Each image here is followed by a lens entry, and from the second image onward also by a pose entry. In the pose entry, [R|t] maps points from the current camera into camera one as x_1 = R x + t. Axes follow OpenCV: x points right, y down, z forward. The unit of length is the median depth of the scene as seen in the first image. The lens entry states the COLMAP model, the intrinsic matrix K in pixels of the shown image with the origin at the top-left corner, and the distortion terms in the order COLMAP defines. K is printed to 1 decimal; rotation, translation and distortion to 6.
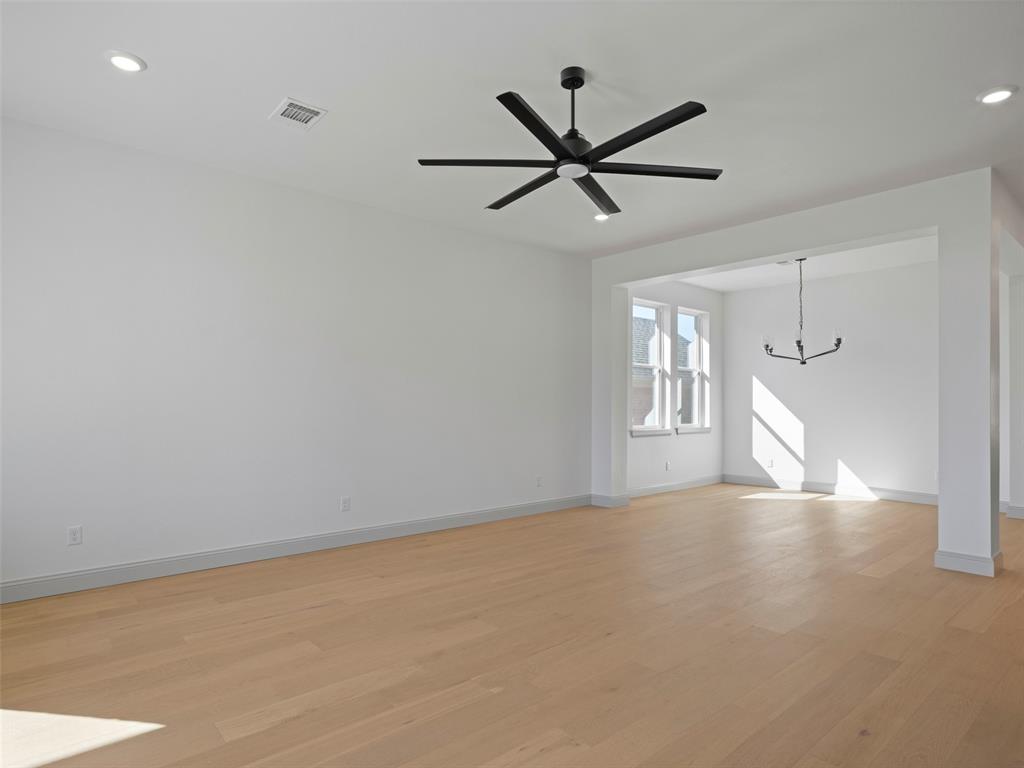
lens RADIAL K [[582.6, 0, 505.8], [0, 582.6, 386.5], [0, 0, 1]] dist [-0.002814, 0.000211]
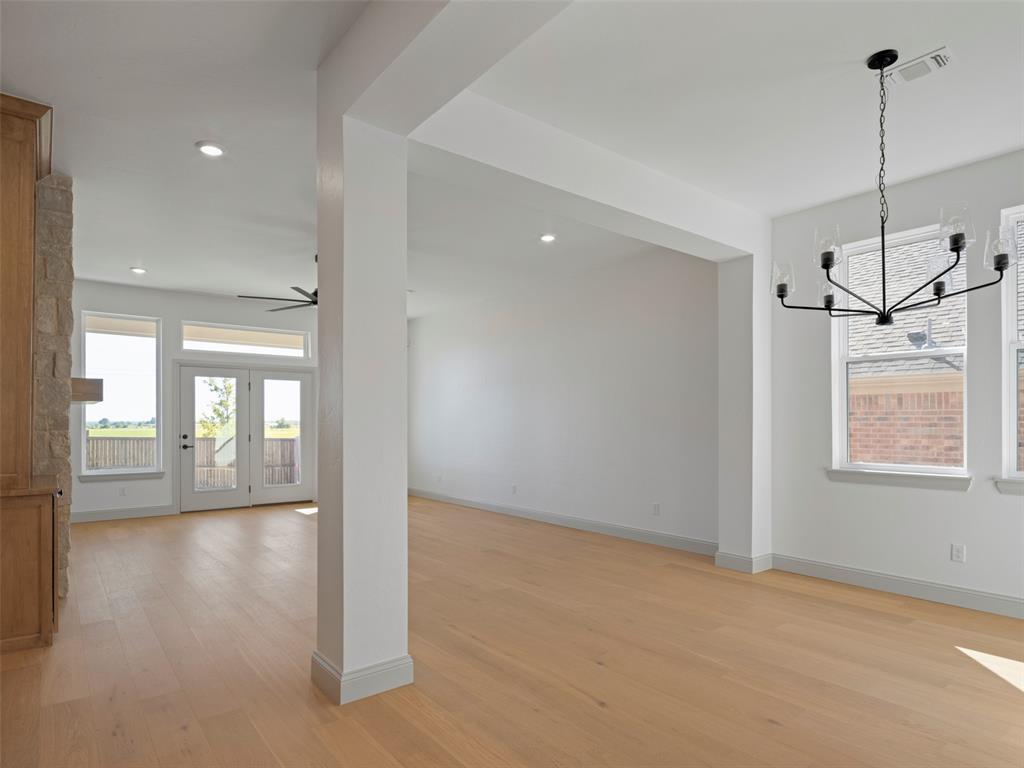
lens RADIAL K [[579.8, 0, 497.9], [0, 579.8, 422.4], [0, 0, 1]] dist [0.001496, 0.000860]
pose [[-0.051502, -0.002145, -0.998671, 0.796803], [0.025846, 0.999660, -0.003480, 0.020234], [0.998338, -0.025991, -0.051429, 0.663729]]
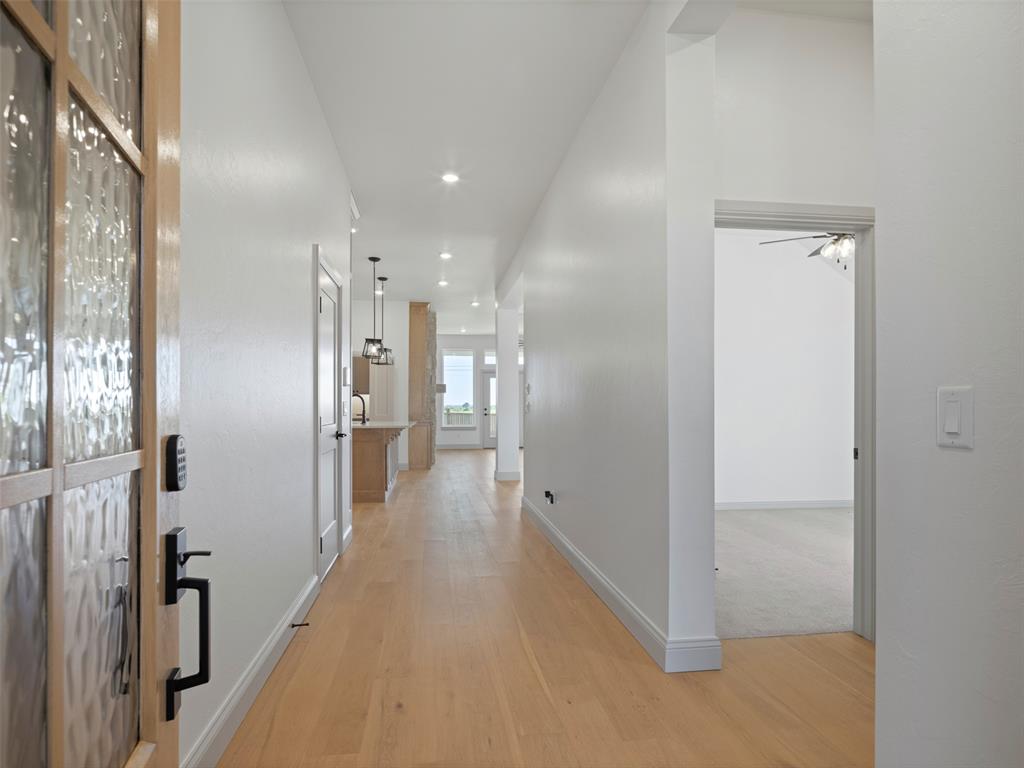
lens RADIAL K [[579.4, 0, 507.3], [0, 579.4, 406.7], [0, 0, 1]] dist [0.001827, 0.000530]
pose [[-0.545536, -0.001275, -0.838086, 1.399929], [0.020302, 0.999685, -0.014736, 0.048738], [0.837841, -0.025053, -0.545339, 1.182494]]
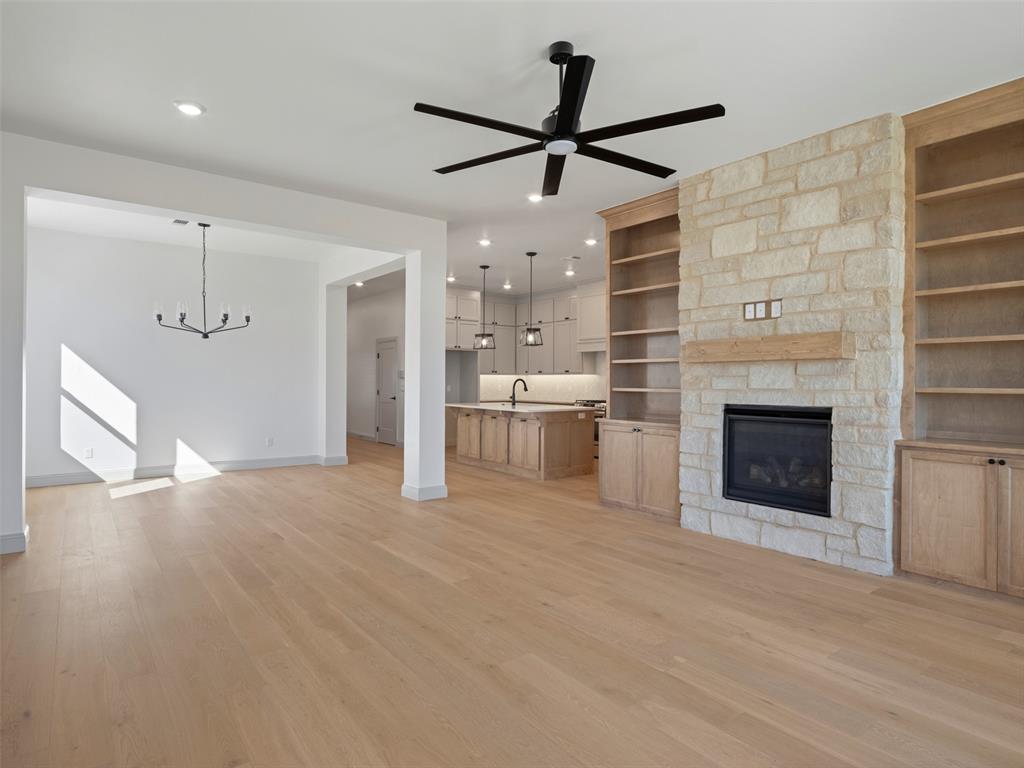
lens RADIAL K [[582.6, 0, 505.8], [0, 582.6, 386.5], [0, 0, 1]] dist [-0.002814, 0.000211]
pose [[0.064654, -0.010071, 0.997857, -0.339624], [-0.032382, 0.999401, 0.012185, 0.010978], [-0.997382, -0.033100, 0.064289, 0.402324]]
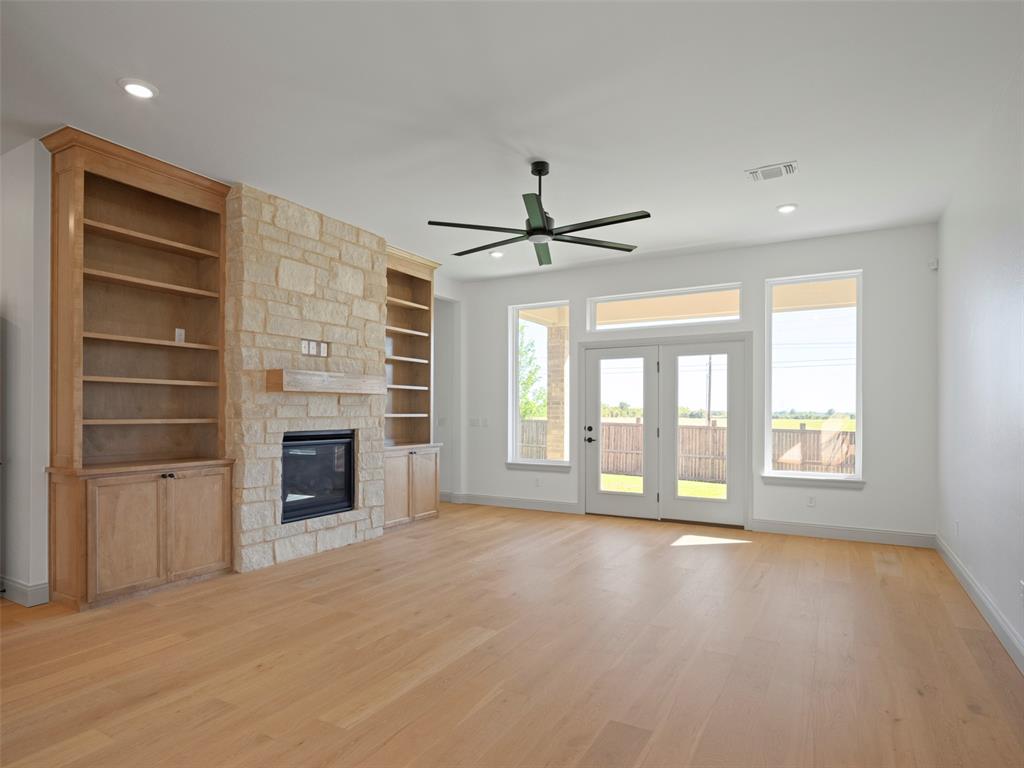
lens RADIAL K [[577.9, 0, 512.4], [0, 577.9, 419.4], [0, 0, 1]] dist [-0.002312, -0.000170]
pose [[-0.942096, -0.000449, -0.335343, 0.238445], [0.004597, 0.999888, -0.014252, 0.025281], [0.335312, -0.014968, -0.941988, 0.865204]]
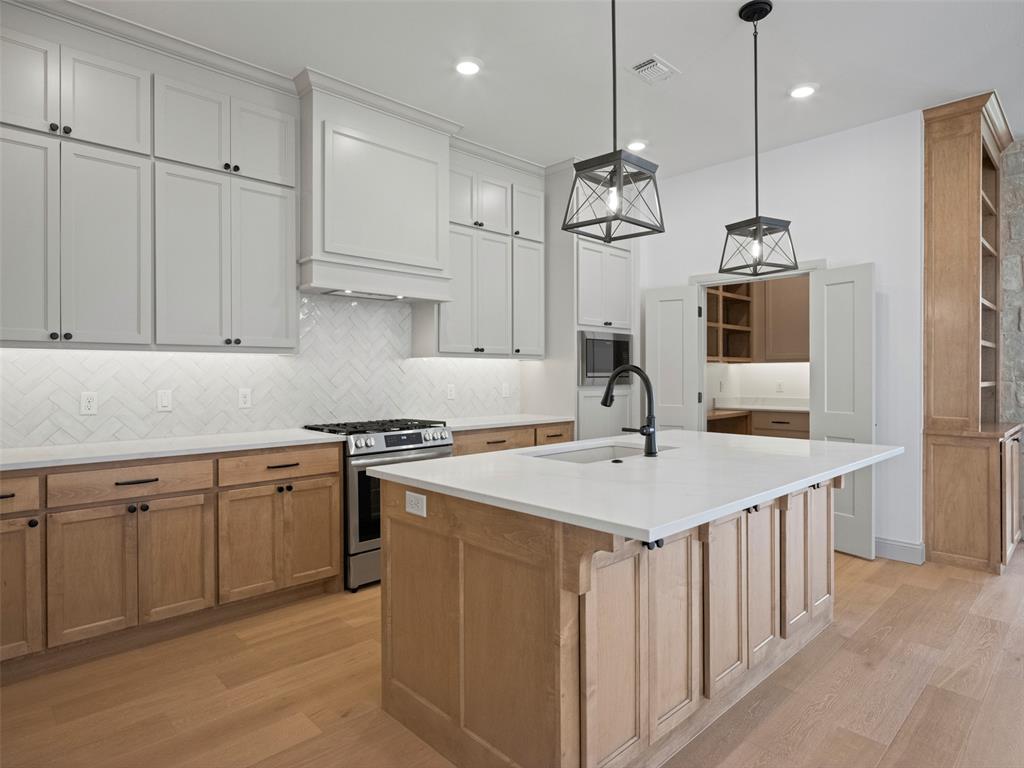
lens RADIAL K [[574.0, 0, 513.6], [0, 574.0, 376.3], [0, 0, 1]] dist [-0.003979, -0.000983]
pose [[-0.998357, 0.003151, -0.057207, 0.807672], [0.004688, 0.999631, -0.026763, 0.022768], [0.057102, -0.026988, -0.998004, 0.752635]]
